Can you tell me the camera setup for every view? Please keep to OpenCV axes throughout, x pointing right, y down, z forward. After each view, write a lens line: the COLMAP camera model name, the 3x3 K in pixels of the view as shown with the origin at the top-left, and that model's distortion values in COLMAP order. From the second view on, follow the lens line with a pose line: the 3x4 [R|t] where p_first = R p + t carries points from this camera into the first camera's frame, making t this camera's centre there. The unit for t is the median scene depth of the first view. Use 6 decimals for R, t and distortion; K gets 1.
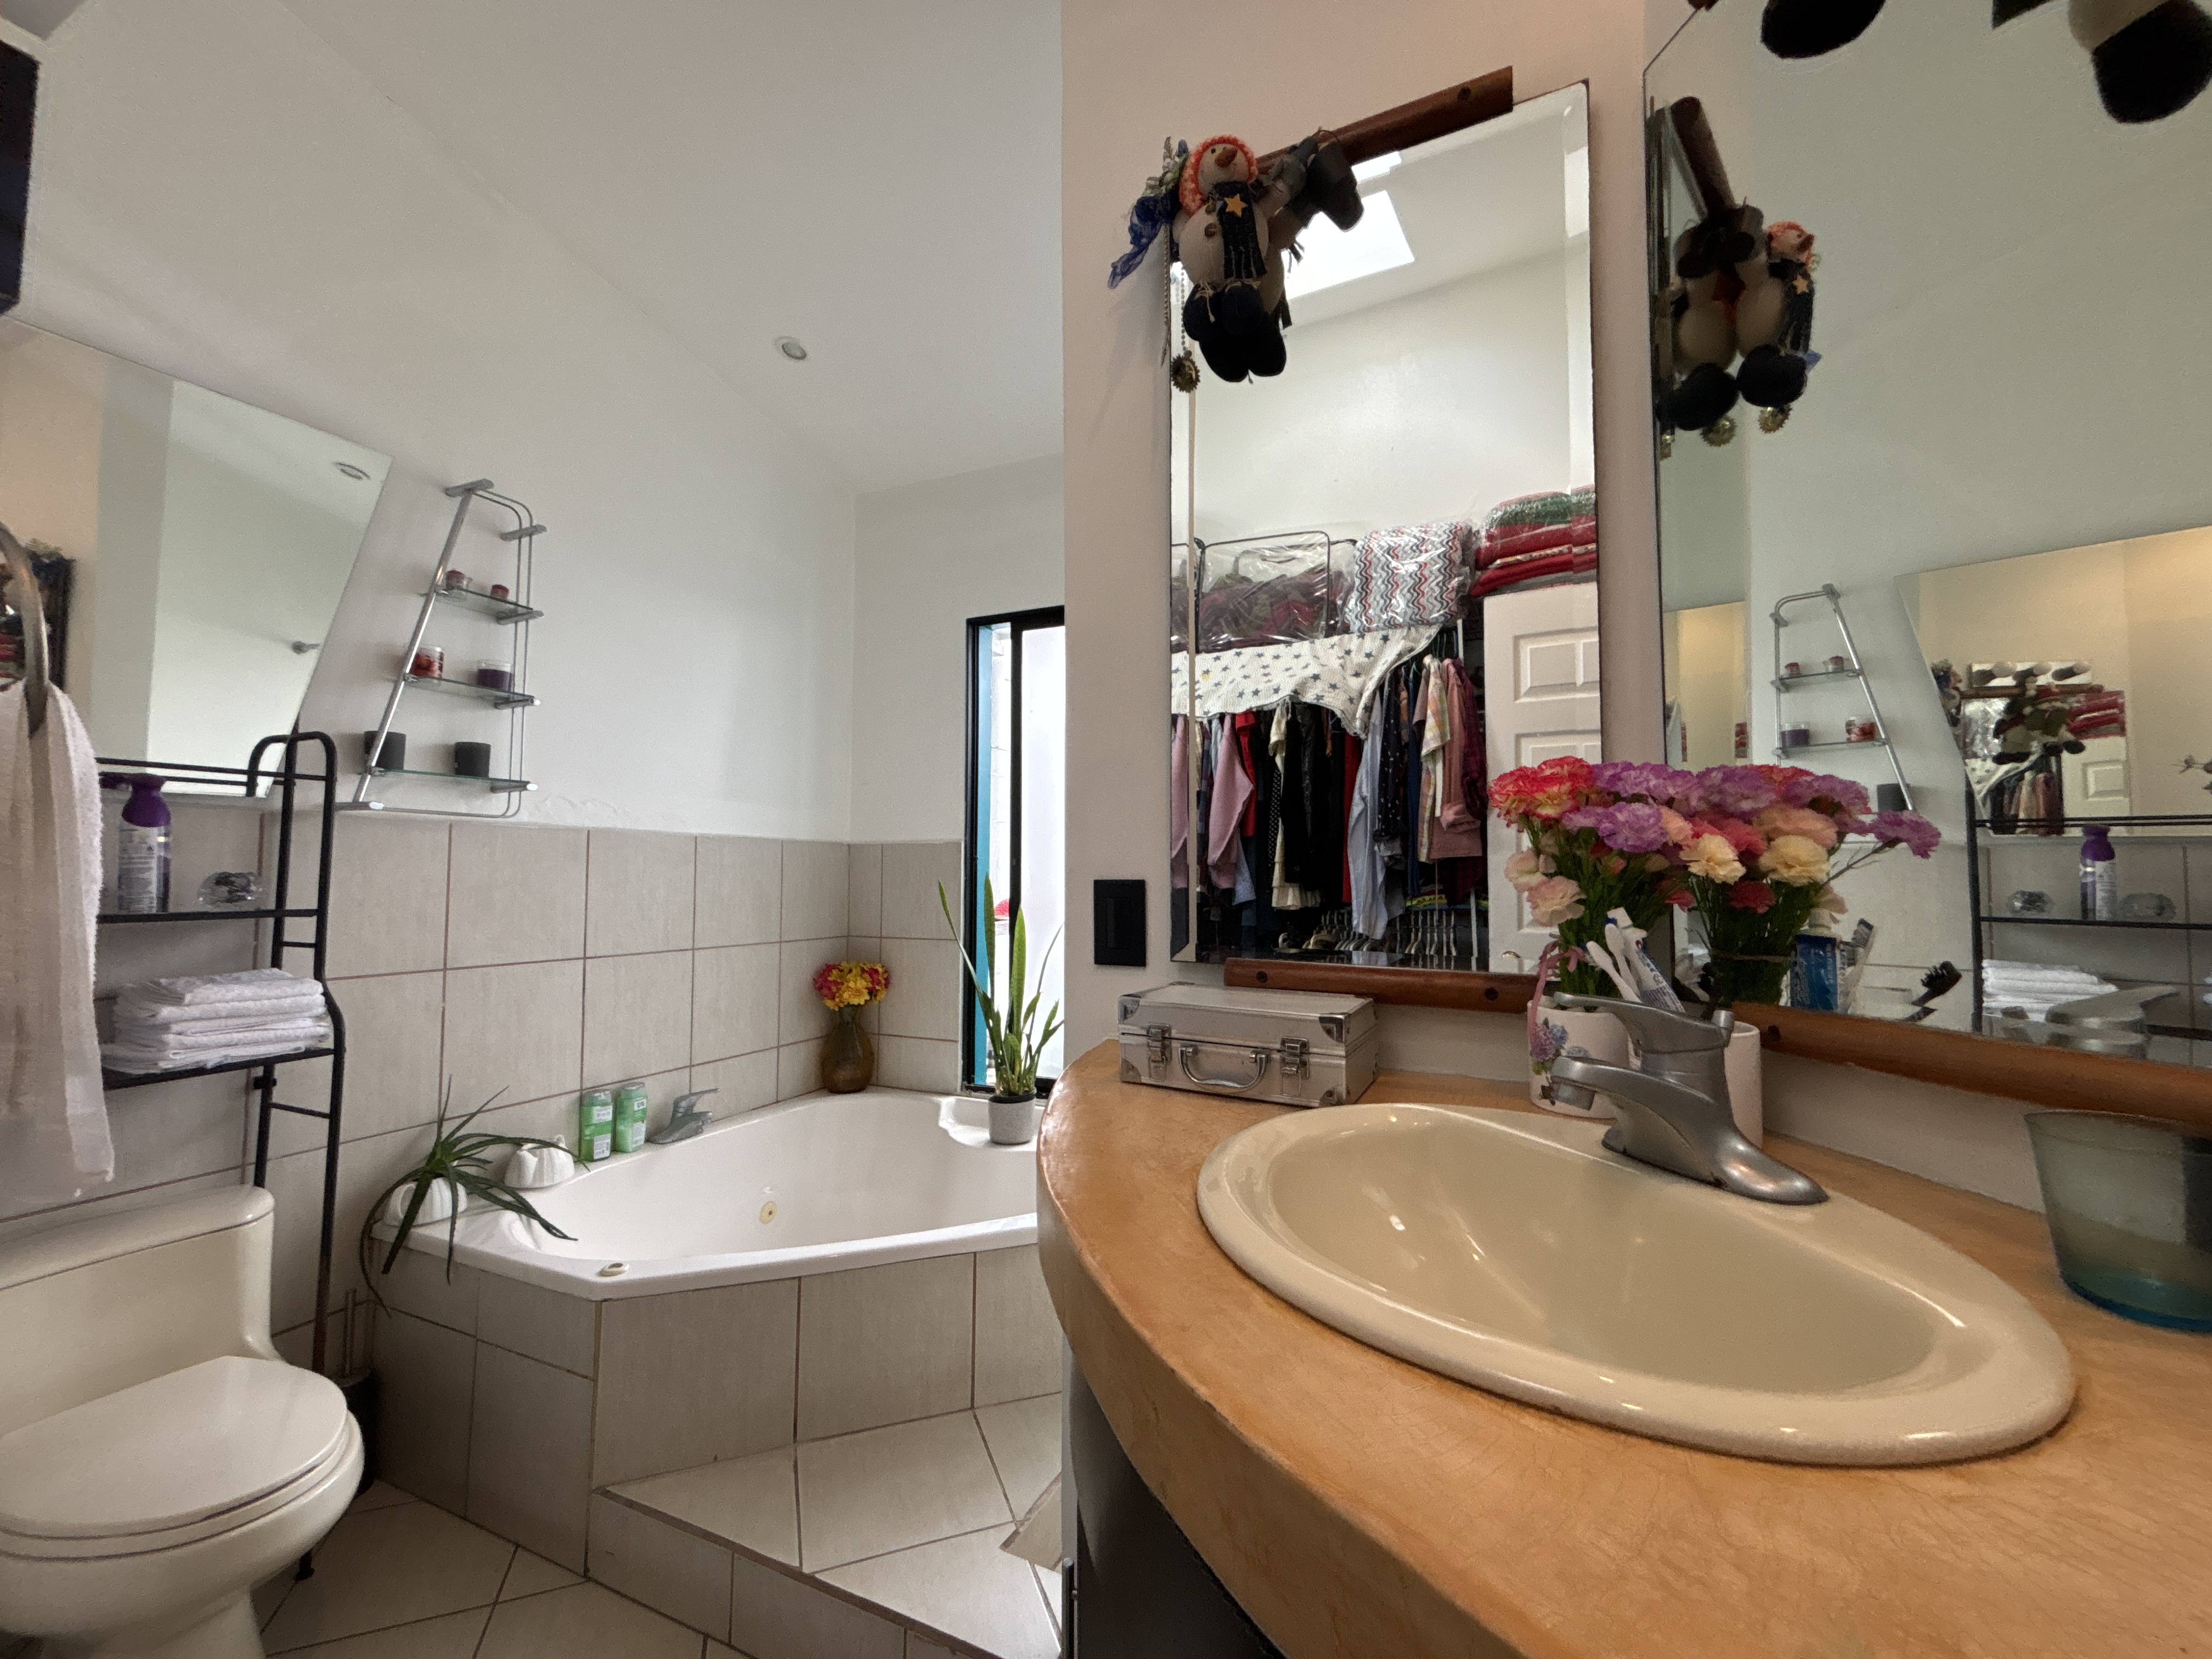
lens RADIAL K [[893.0, 0, 1113.7], [0, 893.0, 831.0], [0, 0, 1]] dist [-0.003969, -0.001059]
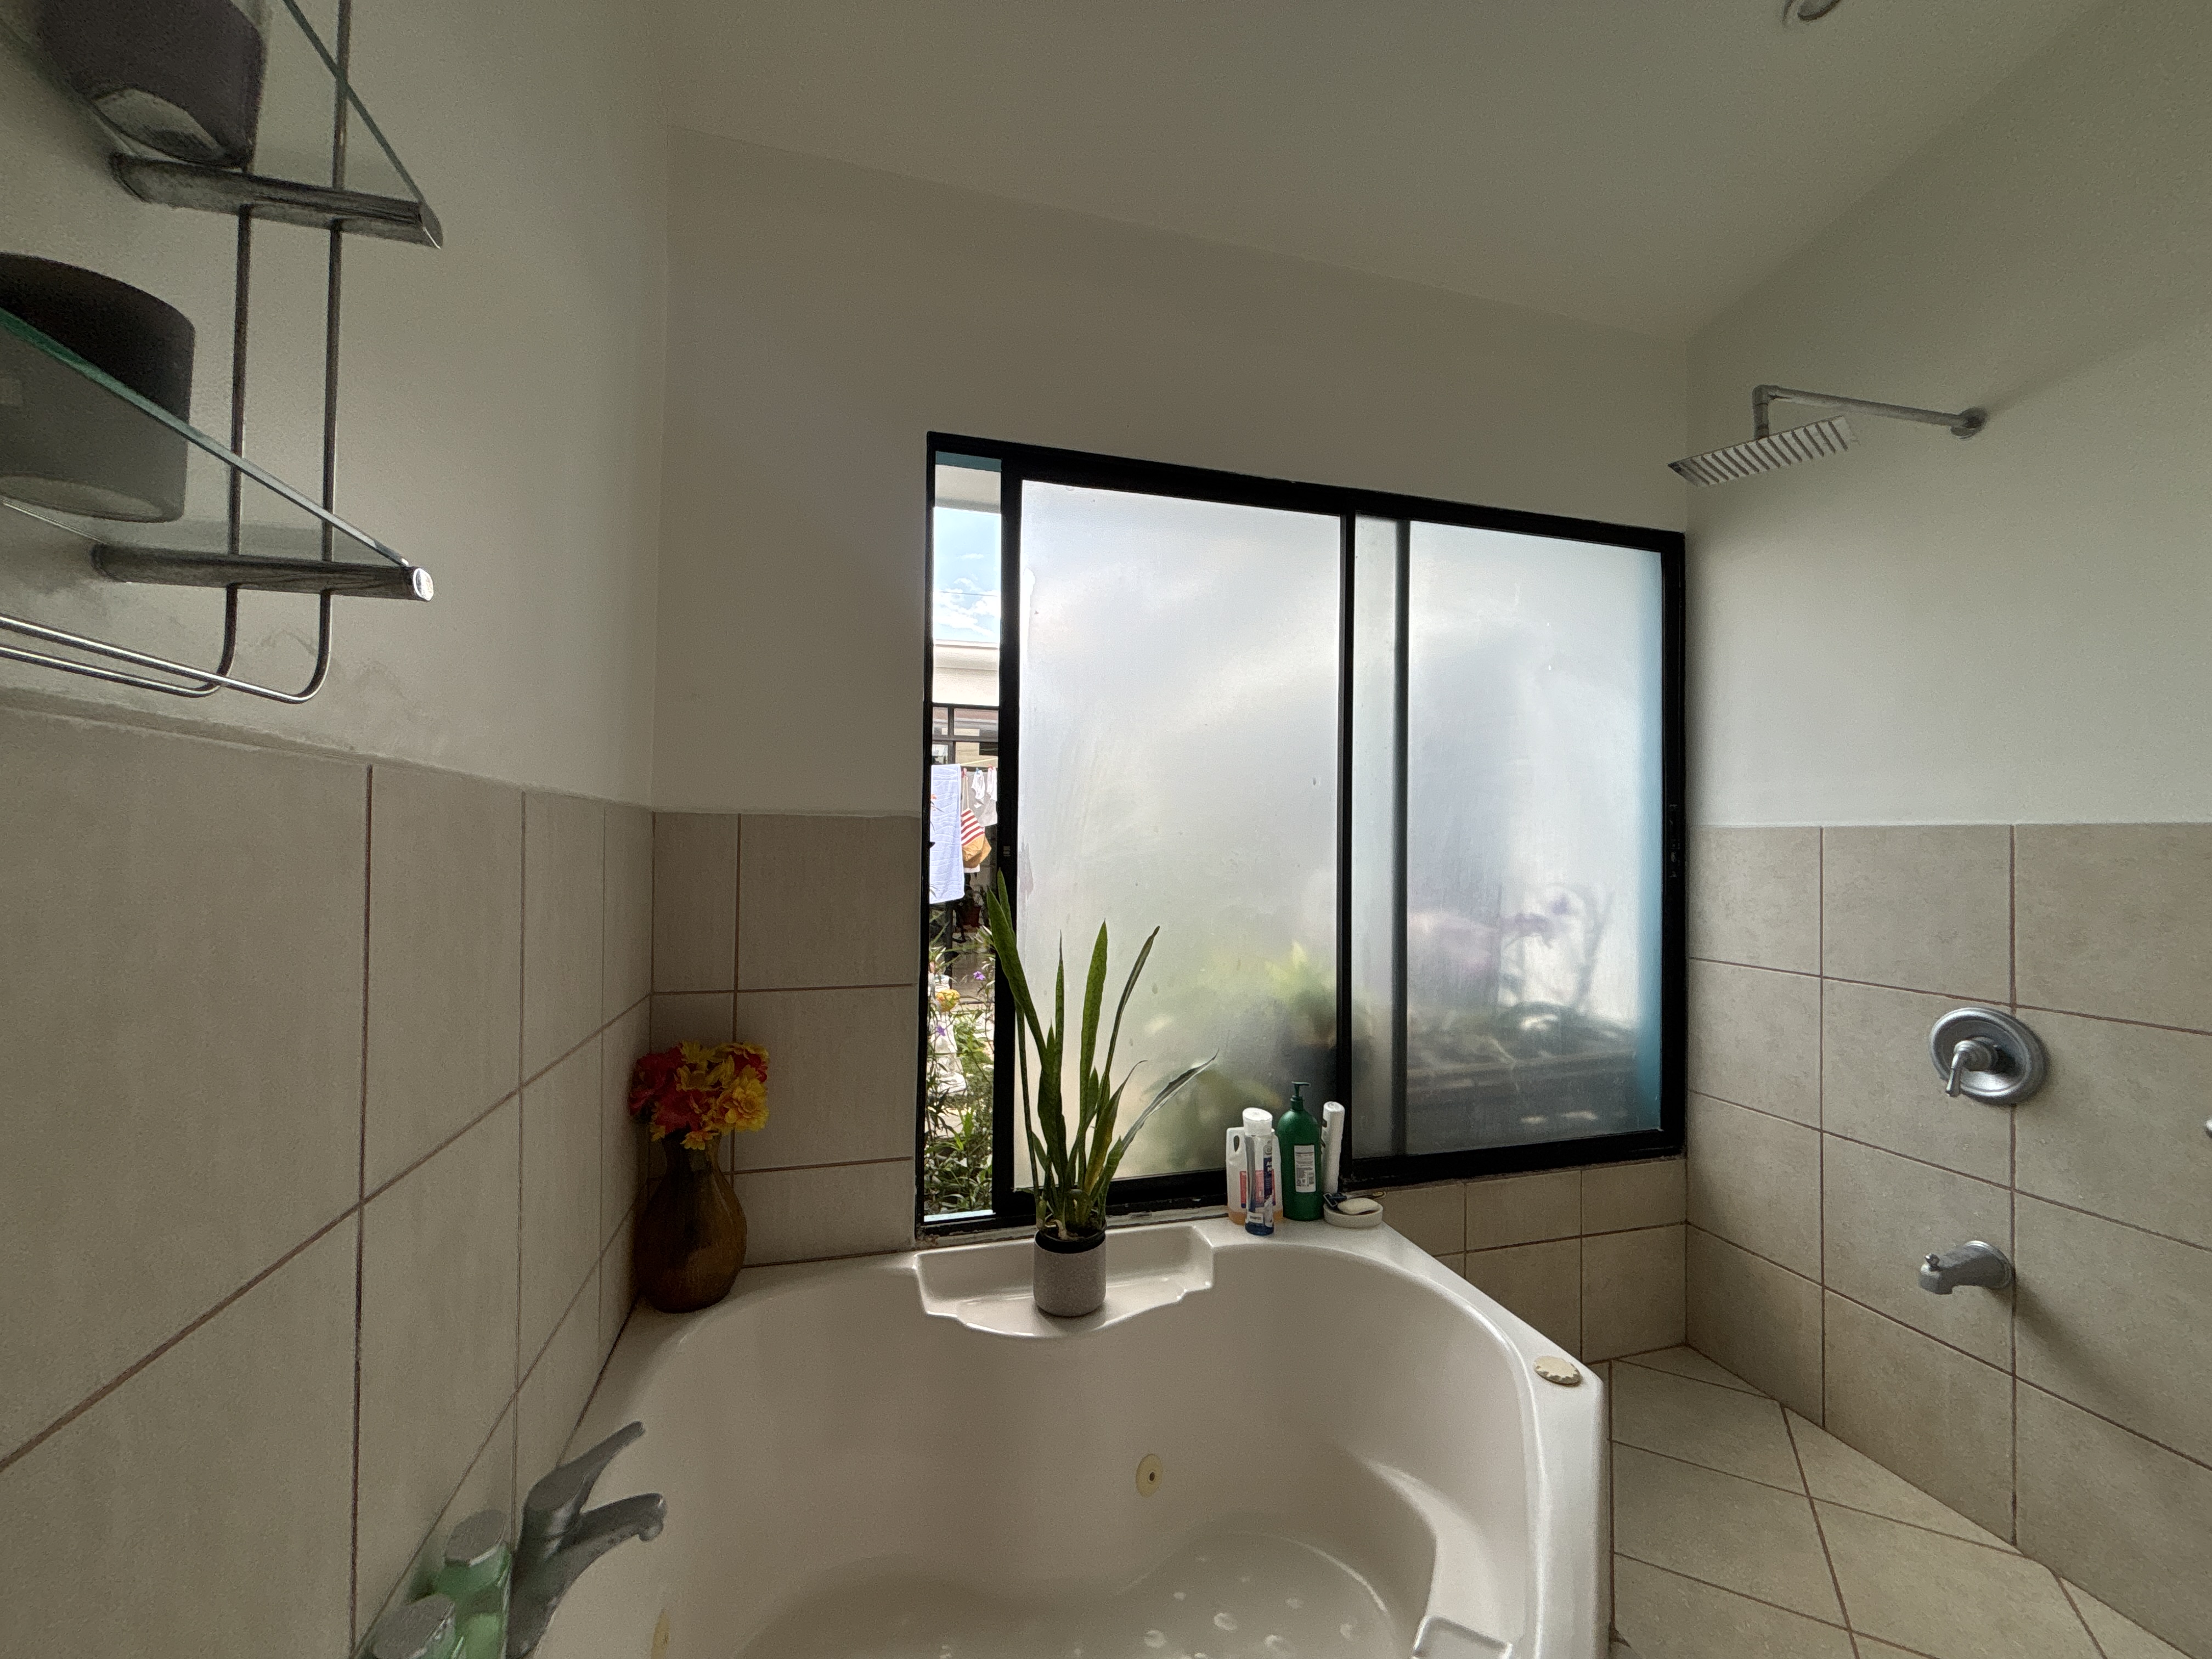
lens RADIAL K [[893.0, 0, 1105.9], [0, 893.0, 830.6], [0, 0, 1]] dist [-0.003969, -0.001059]
pose [[0.762009, 0.015166, 0.647388, -0.454860], [-0.040386, 0.998893, 0.024136, 0.002789], [-0.646305, -0.044537, 0.761778, 0.471477]]
